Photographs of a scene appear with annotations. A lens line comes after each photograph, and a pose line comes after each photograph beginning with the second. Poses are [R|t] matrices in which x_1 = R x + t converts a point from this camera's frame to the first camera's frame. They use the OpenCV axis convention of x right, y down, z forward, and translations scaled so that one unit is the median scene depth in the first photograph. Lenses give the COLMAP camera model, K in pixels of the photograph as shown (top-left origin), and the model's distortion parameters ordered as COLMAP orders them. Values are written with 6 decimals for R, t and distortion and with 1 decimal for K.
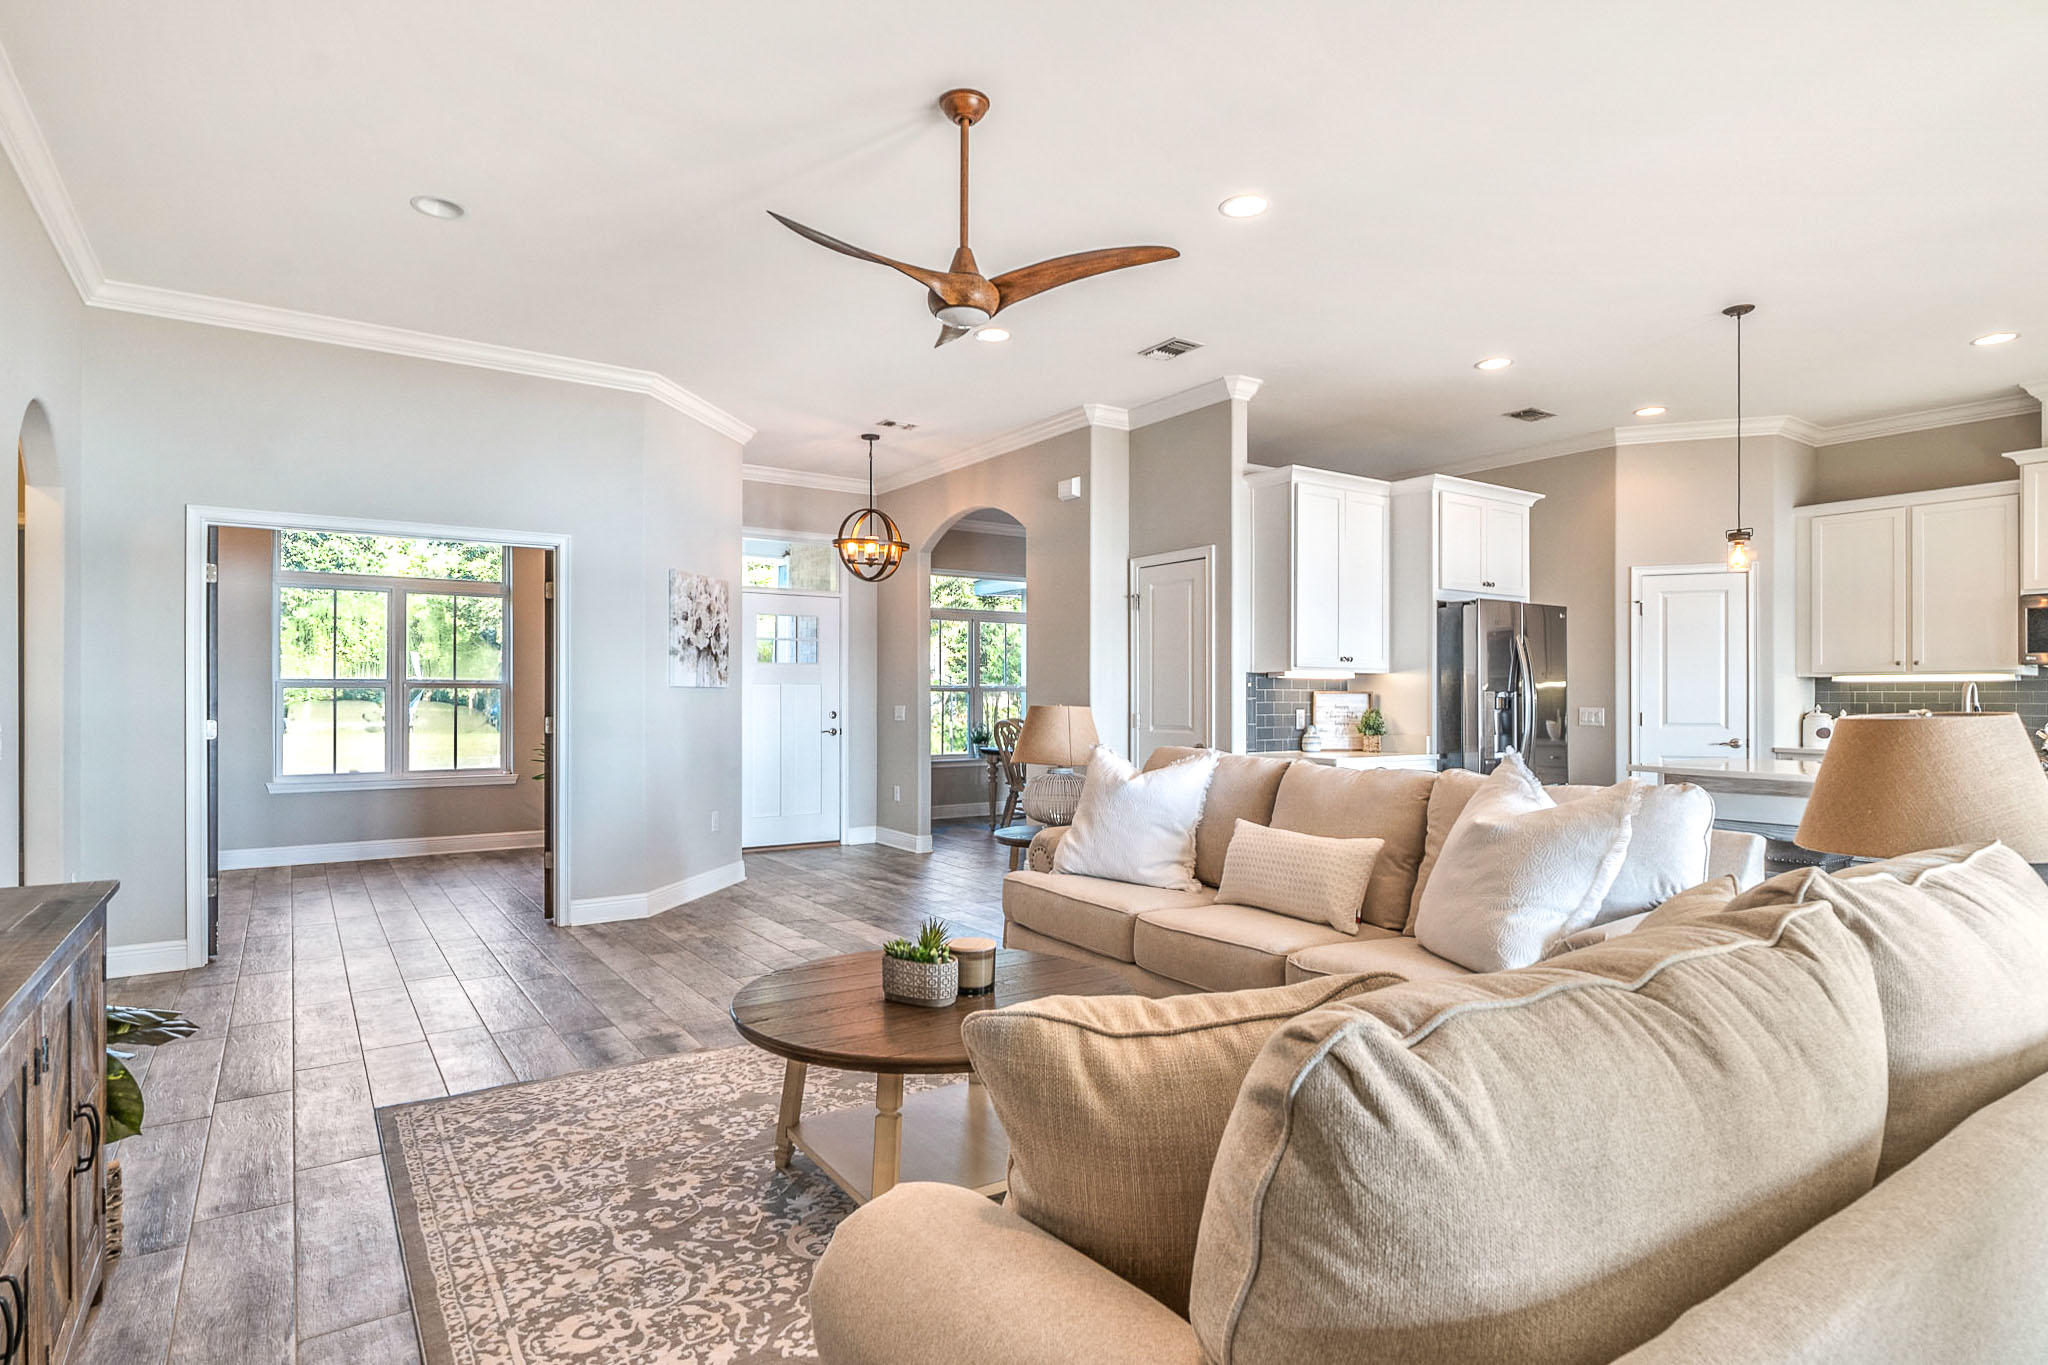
lens RADIAL K [[1073.3, 0, 1023.6], [0, 1073.3, 692.2], [0, 0, 1]] dist [-0.003665, -0.000497]
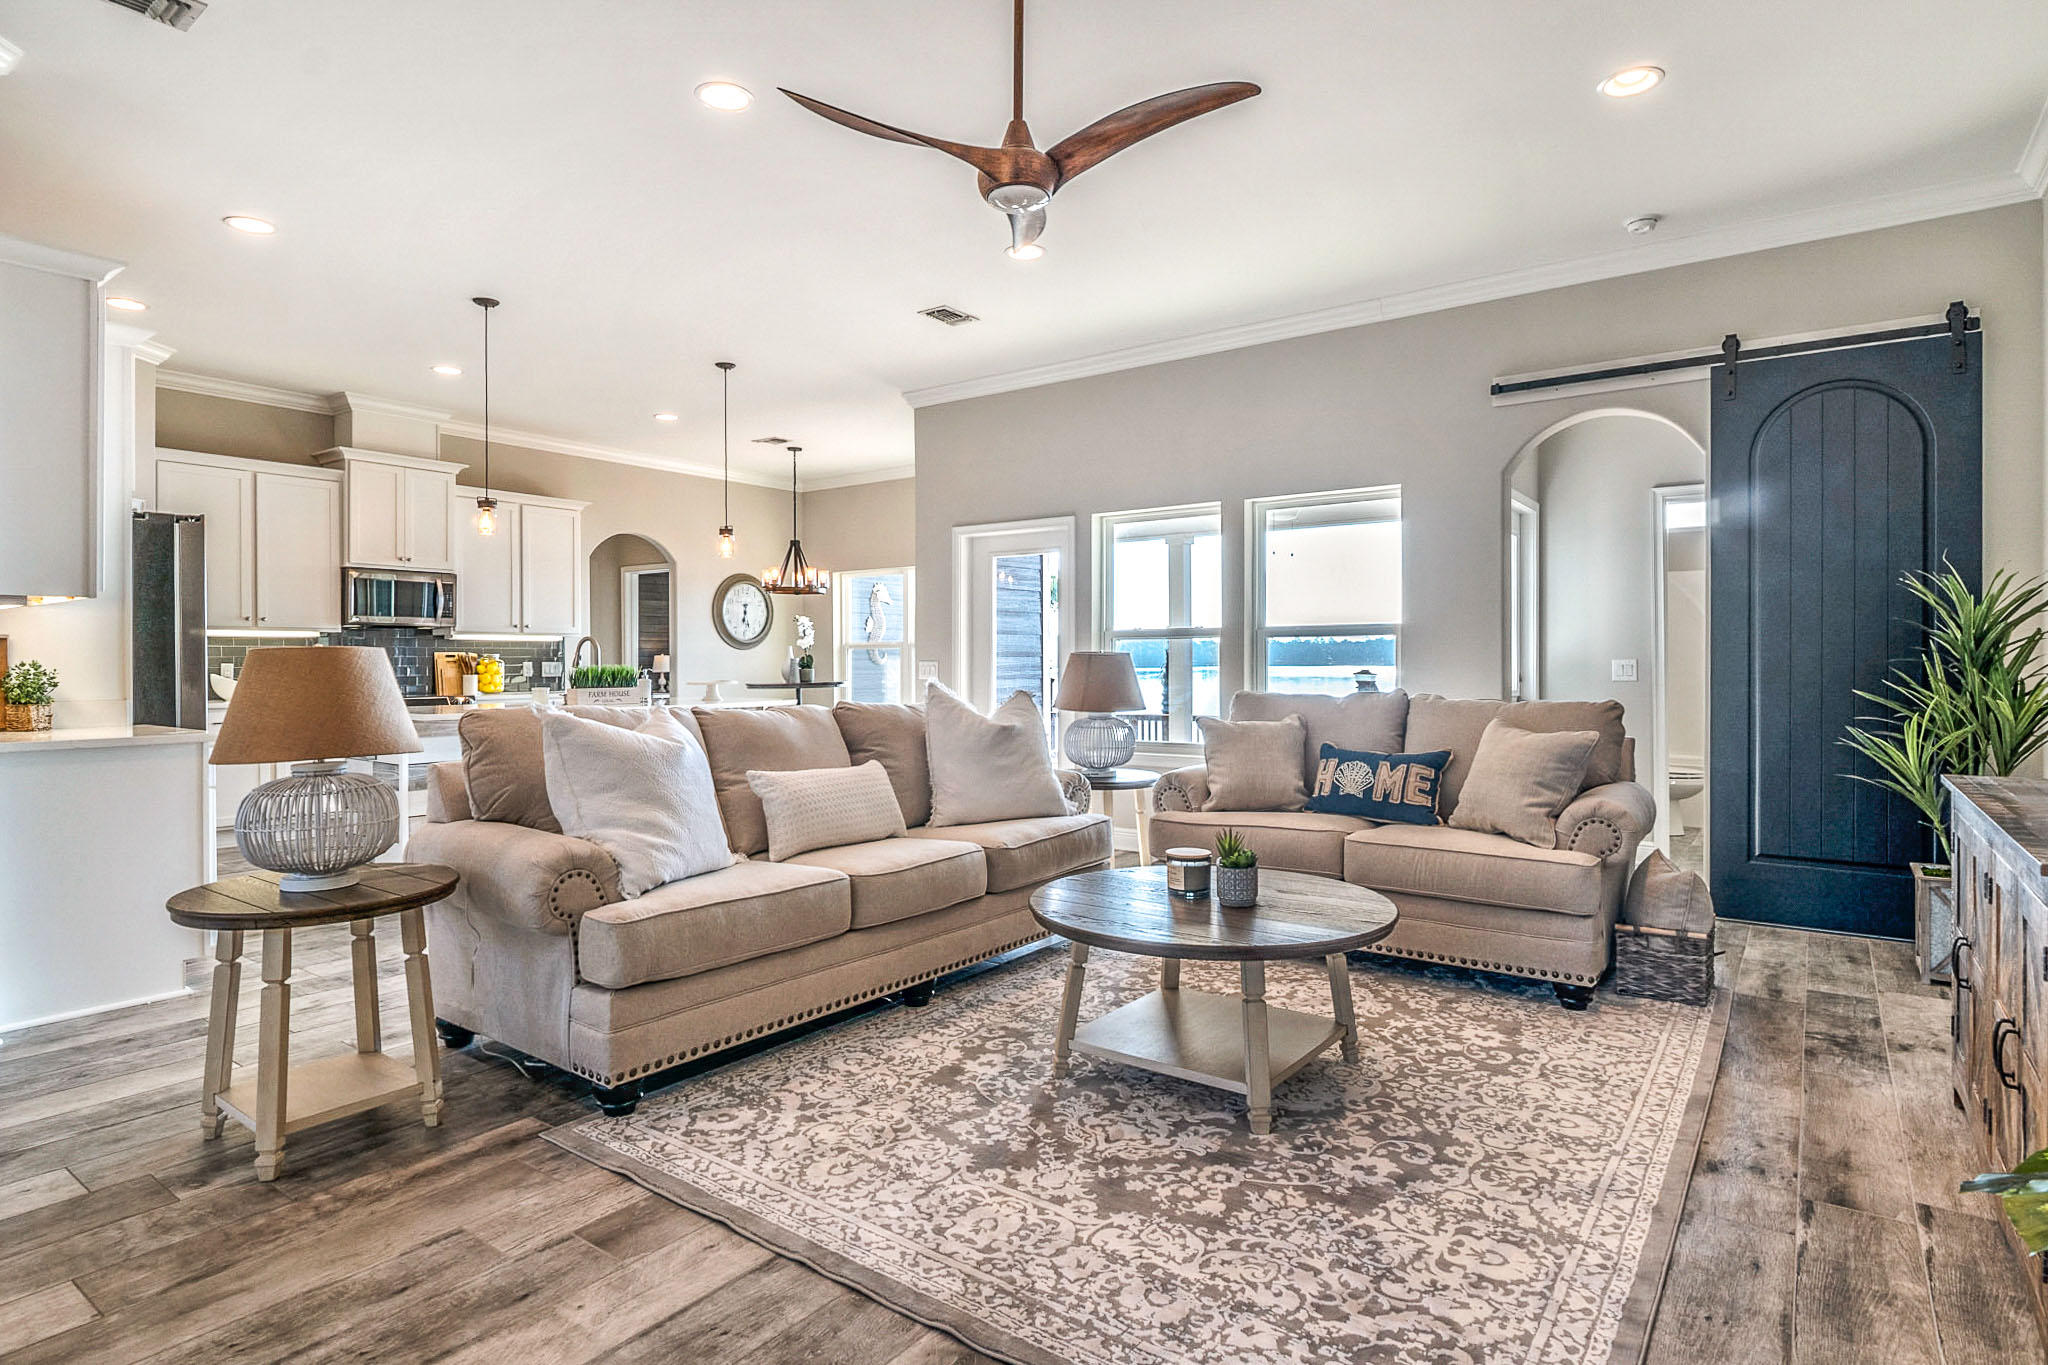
lens RADIAL K [[1090.2, 0, 1019.9], [0, 1090.2, 661.2], [0, 0, 1]] dist [-0.003350, -0.000922]
pose [[-0.329958, -0.000486, 0.943996, -0.957524], [-0.000412, 1.000000, 0.000371, 0.030324], [-0.943996, -0.000266, -0.329958, 1.382198]]
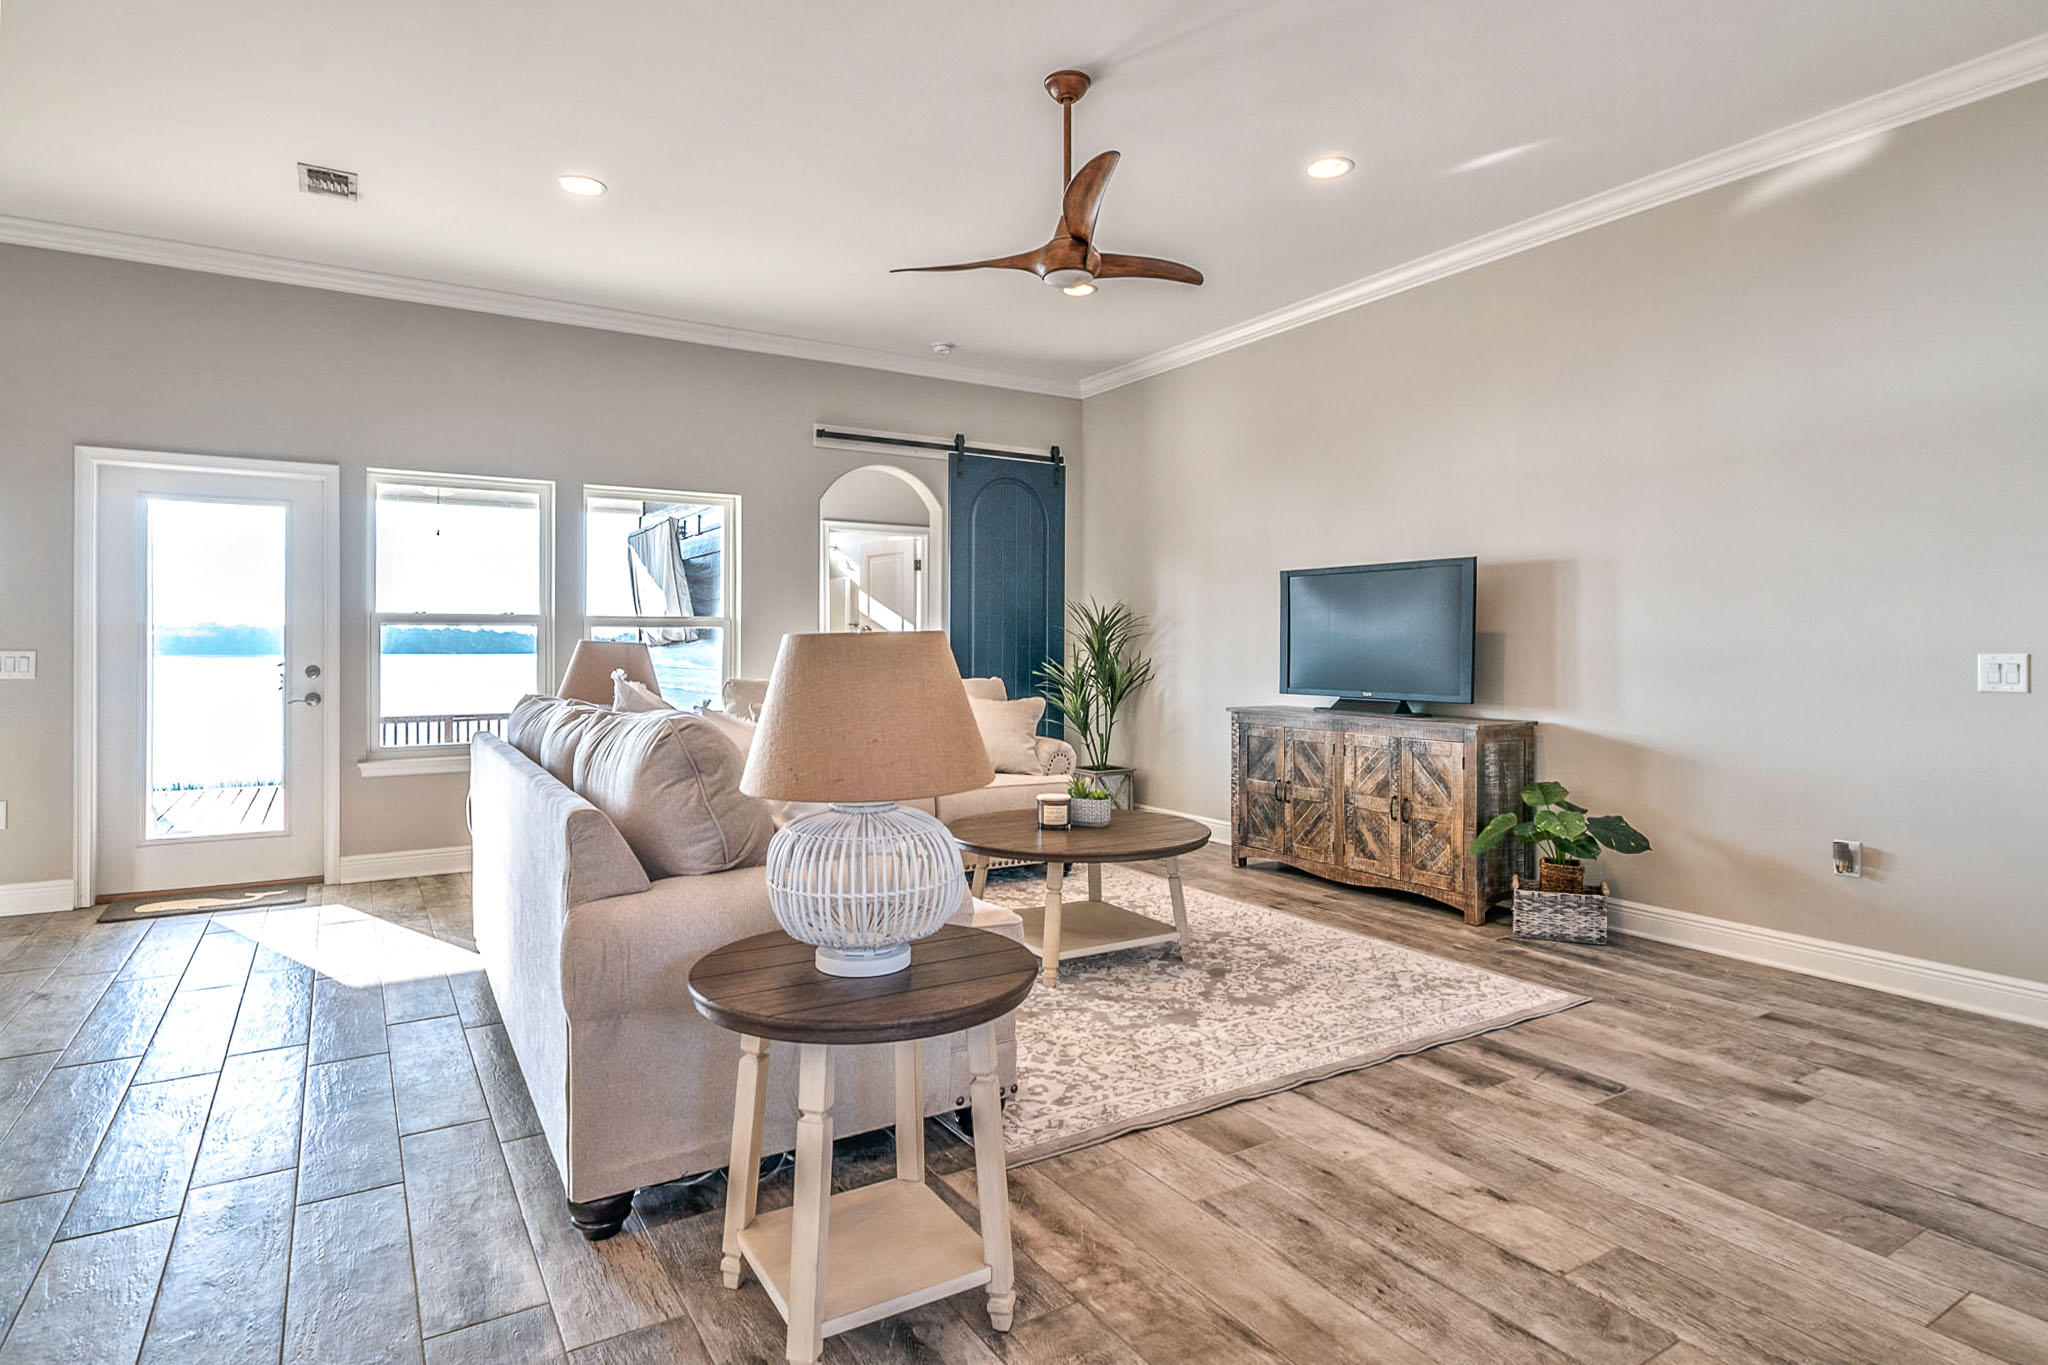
lens RADIAL K [[1093.7, 0, 1021.6], [0, 1093.7, 649.4], [0, 0, 1]] dist [-0.004617, -0.000877]
pose [[-0.999056, -0.002304, 0.043386, -0.062734], [-0.002403, 0.999995, -0.002222, 0.031378], [-0.043380, -0.002324, -0.999056, 2.249112]]
